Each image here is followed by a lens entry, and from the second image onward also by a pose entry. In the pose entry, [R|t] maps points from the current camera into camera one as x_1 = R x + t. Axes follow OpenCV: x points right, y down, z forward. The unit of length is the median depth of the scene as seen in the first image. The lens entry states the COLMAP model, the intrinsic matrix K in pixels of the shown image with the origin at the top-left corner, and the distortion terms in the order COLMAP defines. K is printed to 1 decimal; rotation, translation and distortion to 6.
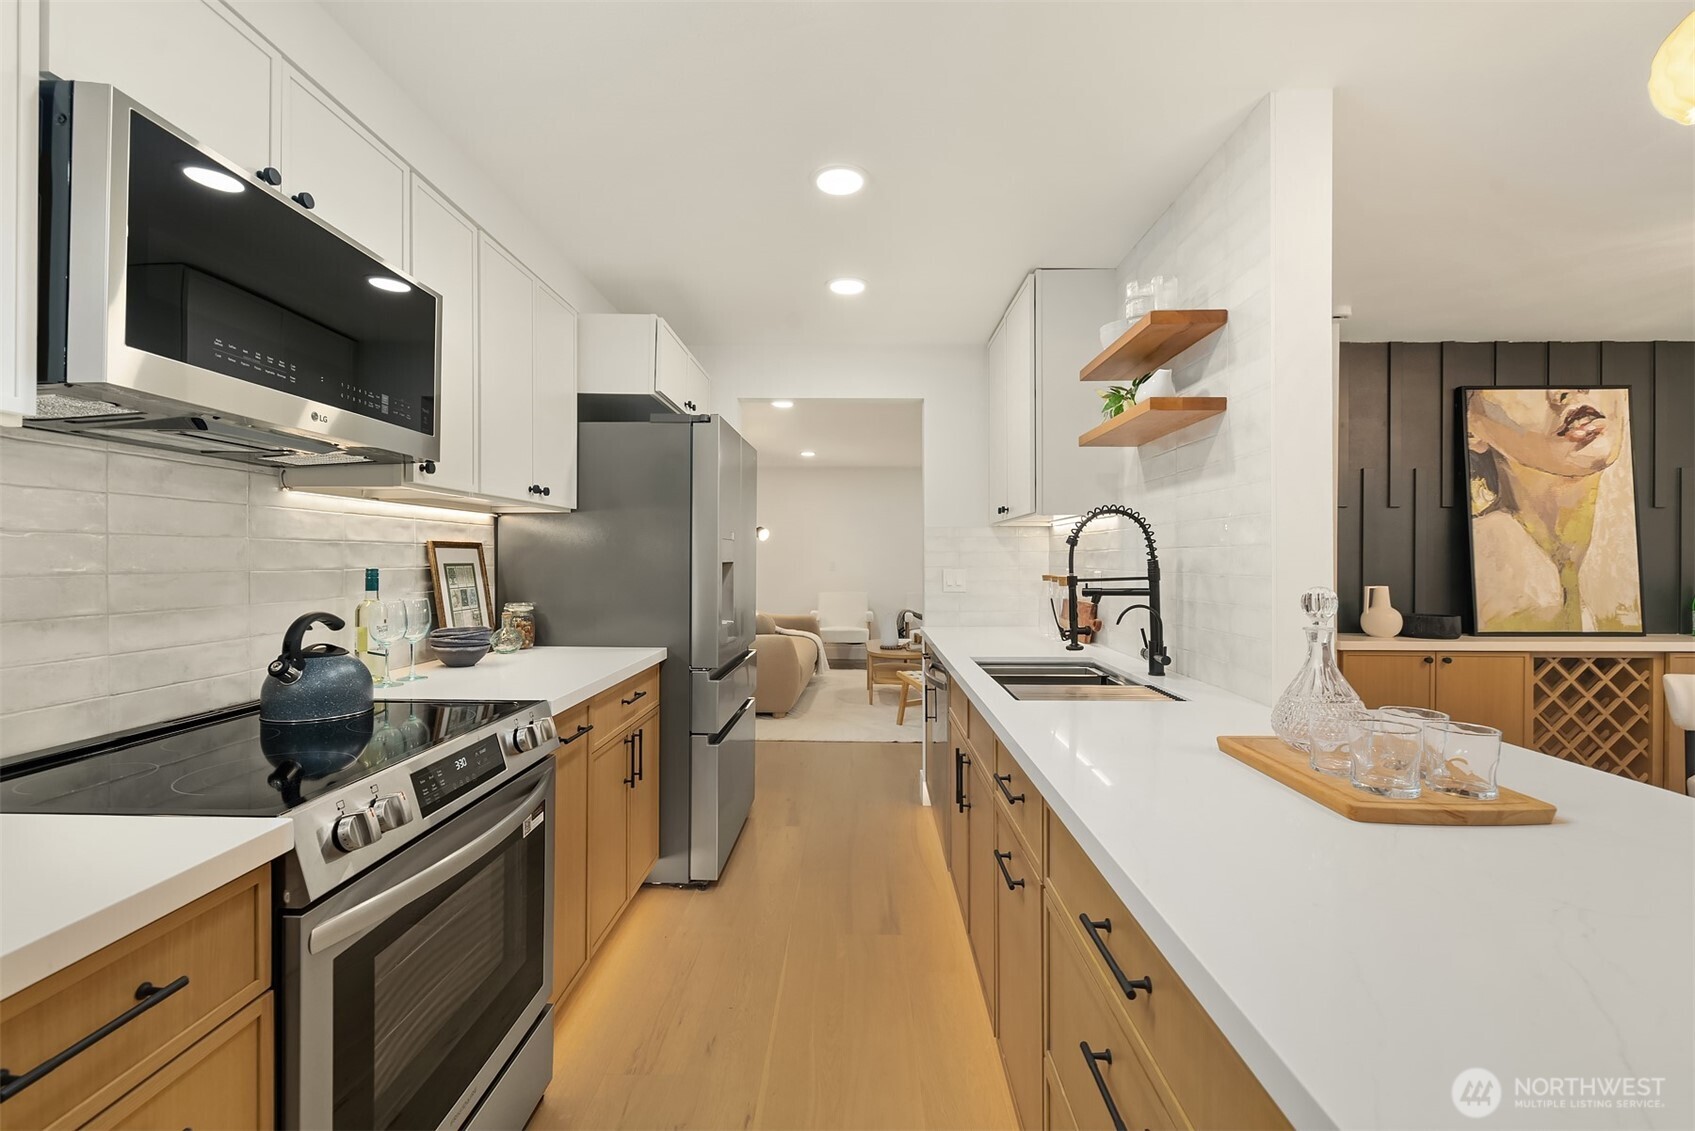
lens RADIAL K [[719.0, 0, 842.7], [0, 719.0, 557.5], [0, 0, 1]] dist [0.001013, -0.000245]
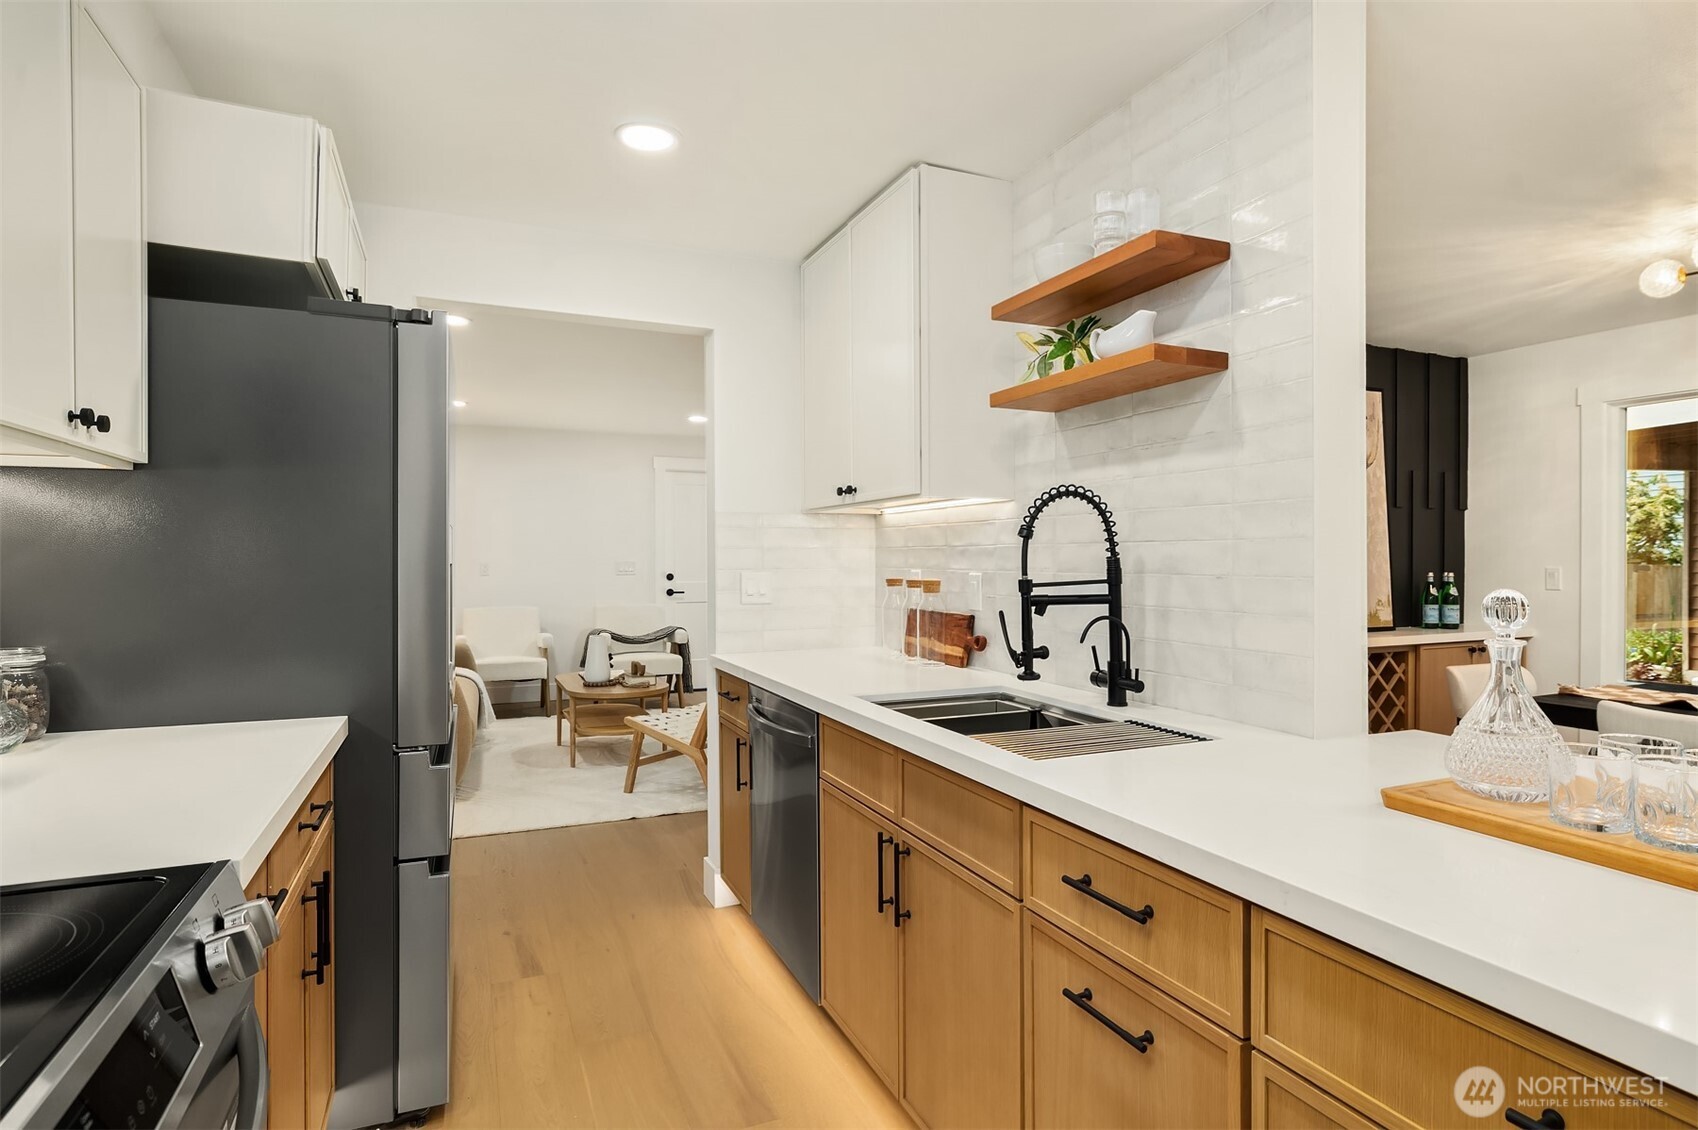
lens RADIAL K [[907.6, 0, 865.1], [0, 907.6, 562.7], [0, 0, 1]] dist [-0.001120, -0.000210]
pose [[0.903494, -0.004877, 0.428572, -0.180233], [0.002101, 0.999974, 0.006950, 0.001153], [-0.428595, -0.005379, 0.903481, 0.180895]]
